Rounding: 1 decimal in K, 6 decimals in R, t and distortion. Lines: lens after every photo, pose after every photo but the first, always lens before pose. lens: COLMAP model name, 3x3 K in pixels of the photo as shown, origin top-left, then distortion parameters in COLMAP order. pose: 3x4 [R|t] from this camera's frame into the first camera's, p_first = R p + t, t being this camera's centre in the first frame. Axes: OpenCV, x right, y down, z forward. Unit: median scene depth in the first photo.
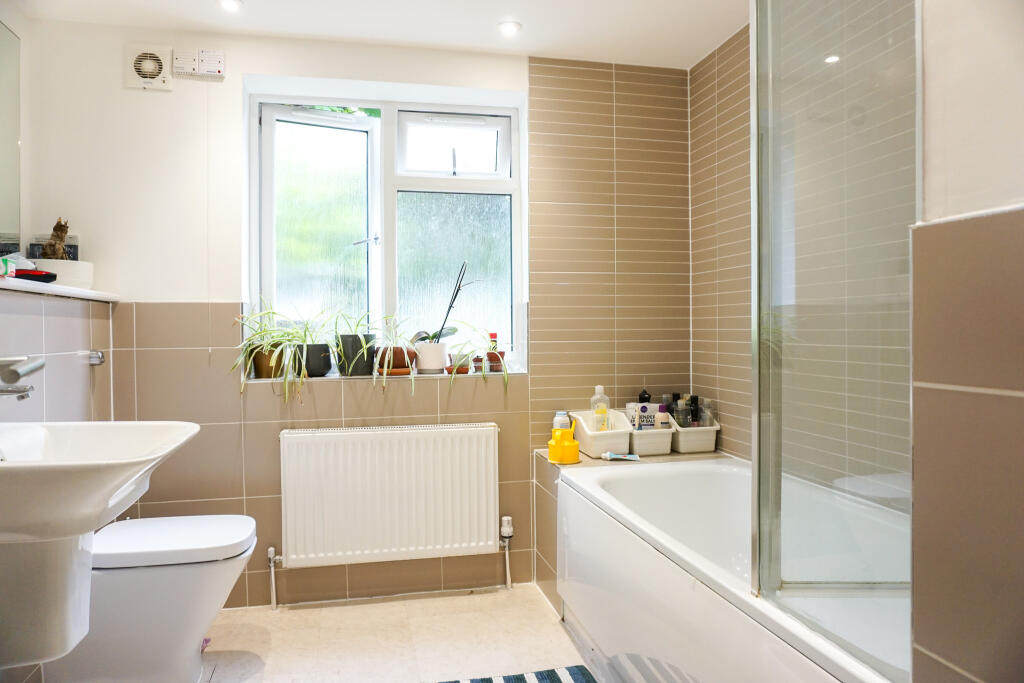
lens RADIAL K [[691.2, 0, 514.6], [0, 691.2, 337.8], [0, 0, 1]] dist [-0.043853, 0.021741]
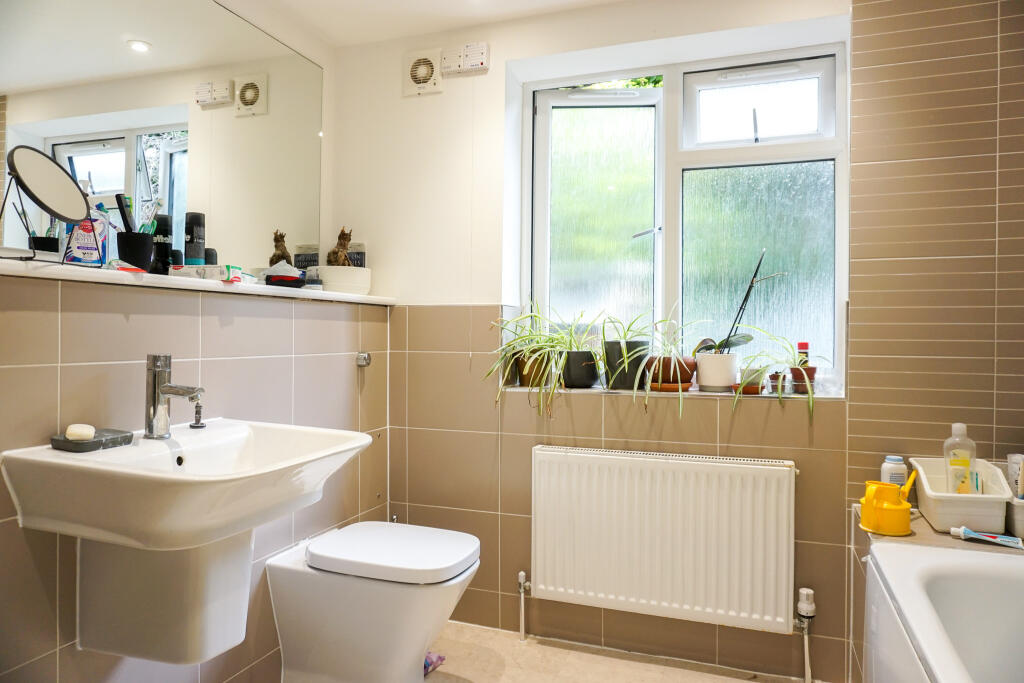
lens RADIAL K [[691.2, 0, 503.2], [0, 691.2, 338.5], [0, 0, 1]] dist [-0.043853, 0.021741]
pose [[0.832557, 0.017255, -0.553670, 0.123210], [-0.019096, 0.999815, 0.002444, -0.007637], [0.553610, 0.008539, 0.832732, 0.205620]]
